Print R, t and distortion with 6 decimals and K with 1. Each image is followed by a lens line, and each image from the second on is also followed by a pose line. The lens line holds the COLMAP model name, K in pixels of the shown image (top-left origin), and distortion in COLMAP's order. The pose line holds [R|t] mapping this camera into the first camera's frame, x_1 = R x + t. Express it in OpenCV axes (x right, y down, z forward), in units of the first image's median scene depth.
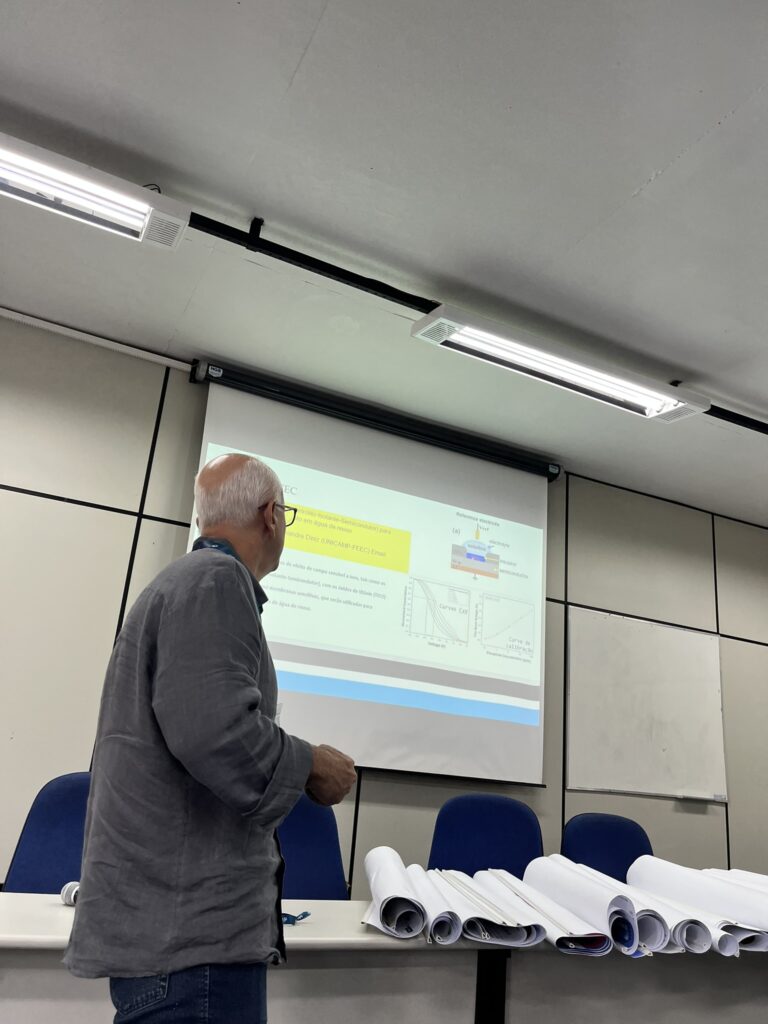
lens RADIAL K [[766.7, 0, 386.7], [0, 766.7, 521.7], [0, 0, 1]] dist [0.050189, -0.065821]
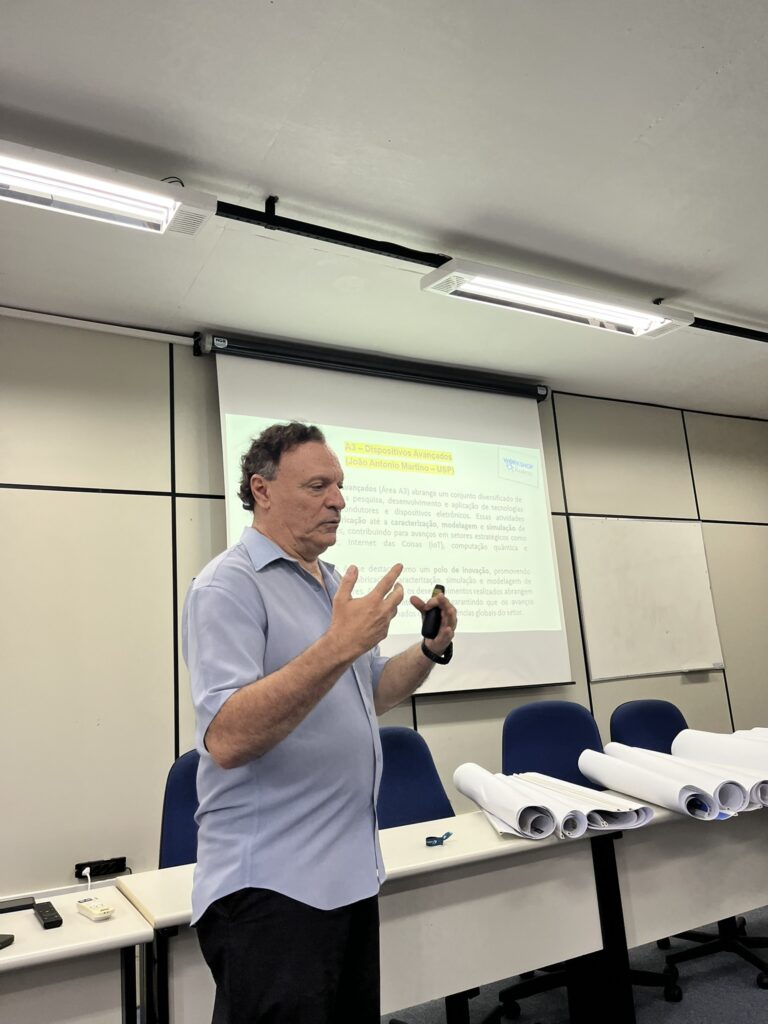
lens RADIAL K [[766.7, 0, 393.7], [0, 766.7, 506.8], [0, 0, 1]] dist [0.050189, -0.065821]
pose [[0.985838, -0.143265, 0.087166, -0.123301], [0.134627, 0.986036, 0.098024, -0.053415], [-0.099992, -0.084901, 0.991359, -0.047714]]
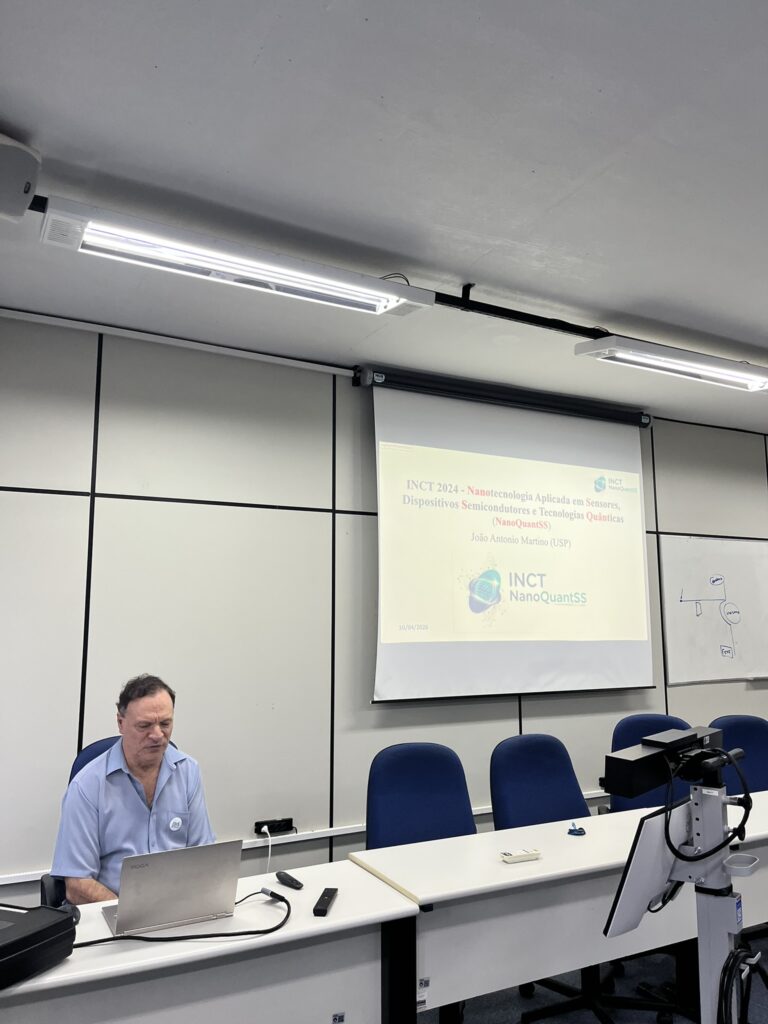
lens RADIAL K [[766.7, 0, 382.9], [0, 766.7, 498.6], [0, 0, 1]] dist [0.050189, -0.065821]
pose [[0.995302, -0.082390, 0.050847, -0.304823], [0.072941, 0.983461, 0.165784, -0.217539], [-0.063665, -0.161296, 0.984850, -0.160930]]
